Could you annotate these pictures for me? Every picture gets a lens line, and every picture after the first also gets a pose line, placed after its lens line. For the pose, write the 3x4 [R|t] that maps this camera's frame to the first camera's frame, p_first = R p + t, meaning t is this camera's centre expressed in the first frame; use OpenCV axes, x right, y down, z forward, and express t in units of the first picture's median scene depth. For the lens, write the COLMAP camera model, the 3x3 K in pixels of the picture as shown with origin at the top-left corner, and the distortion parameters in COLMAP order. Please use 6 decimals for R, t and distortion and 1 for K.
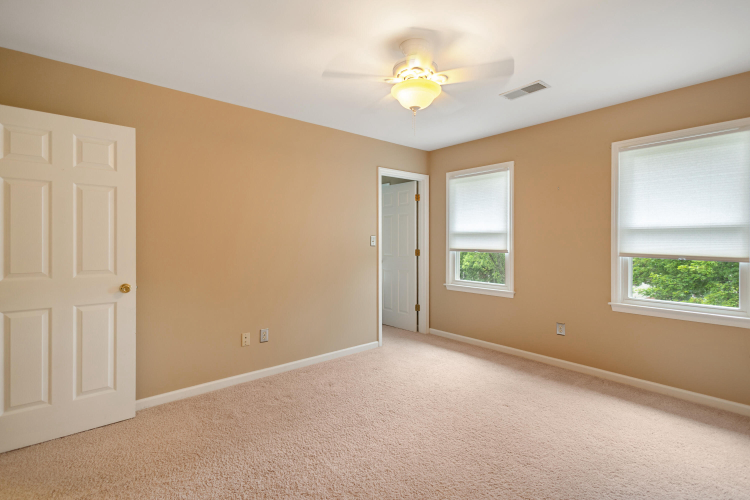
lens RADIAL K [[362.5, 0, 372.1], [0, 362.5, 245.7], [0, 0, 1]] dist [0.003761, 0.000057]
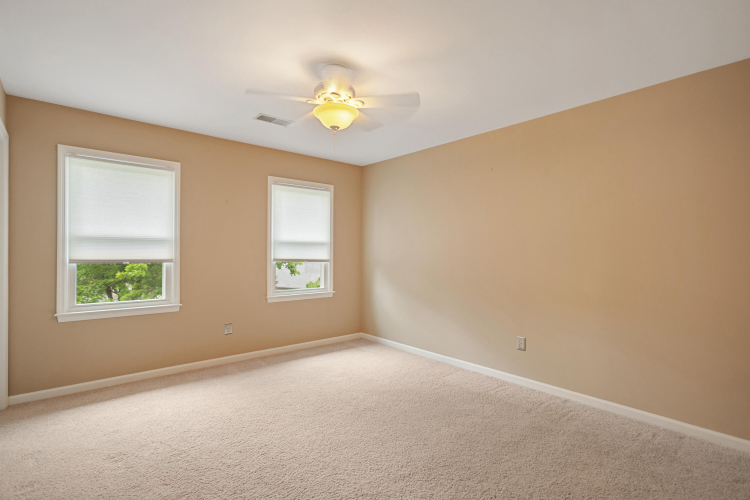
lens RADIAL K [[362.5, 0, 371.0], [0, 362.5, 251.7], [0, 0, 1]] dist [0.003761, 0.000057]
pose [[-0.013930, -0.010856, 0.999844, -0.532258], [0.000388, 0.999941, 0.010862, -0.016246], [-0.999903, 0.000540, -0.013925, 0.511633]]
